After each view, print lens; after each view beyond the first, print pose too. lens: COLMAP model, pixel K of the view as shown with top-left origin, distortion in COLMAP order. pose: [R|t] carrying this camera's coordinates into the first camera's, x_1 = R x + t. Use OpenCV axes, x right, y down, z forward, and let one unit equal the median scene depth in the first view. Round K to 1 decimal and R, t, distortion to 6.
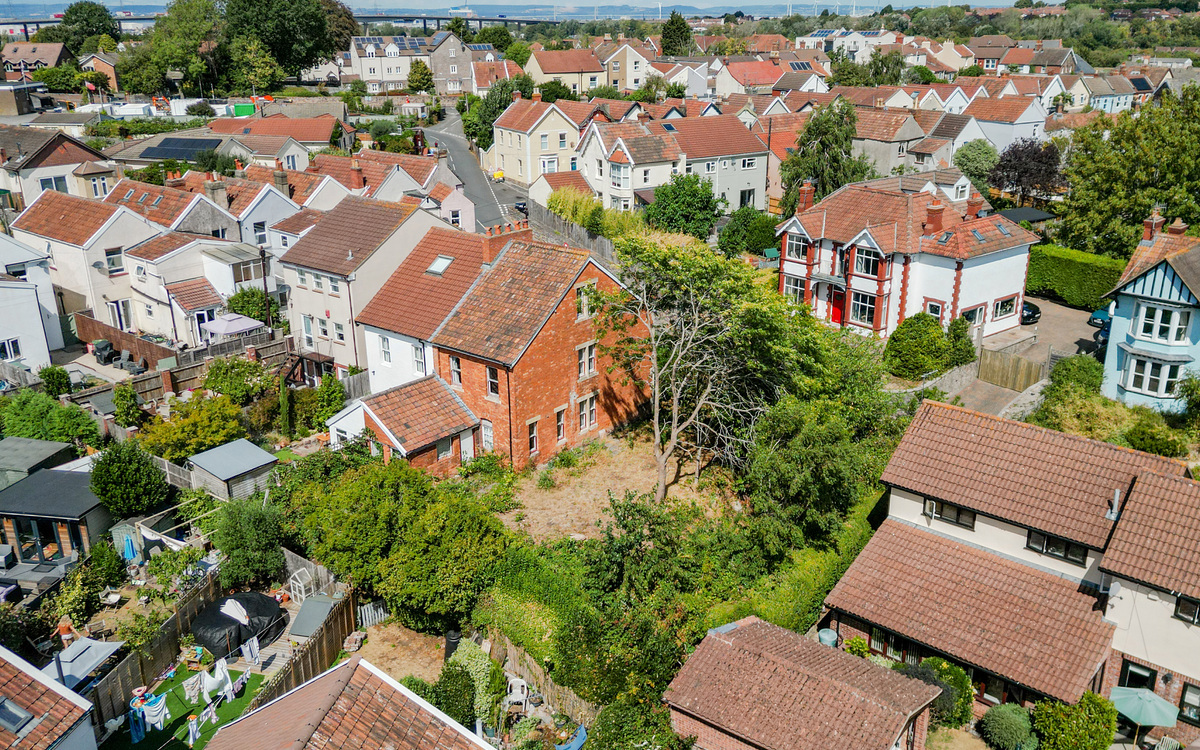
lens RADIAL K [[994.8, 0, 600.0], [0, 994.8, 375.0], [0, 0, 1]] dist [0.097327, -0.147619]
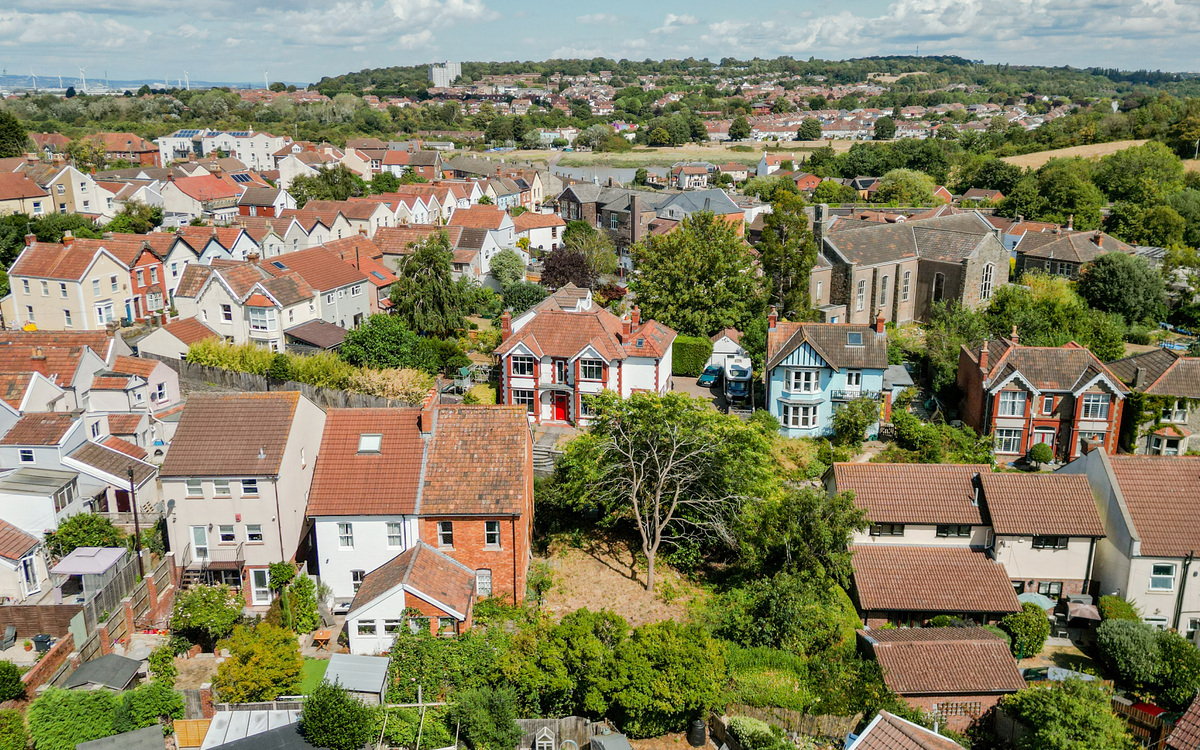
lens RADIAL K [[994.8, 0, 600.0], [0, 994.8, 375.0], [0, 0, 1]] dist [0.097327, -0.147619]
pose [[0.761842, -0.169548, 0.625180, -0.570151], [0.210272, 0.977603, 0.008888, -0.126592], [-0.612685, 0.124686, 0.780430, 0.007237]]
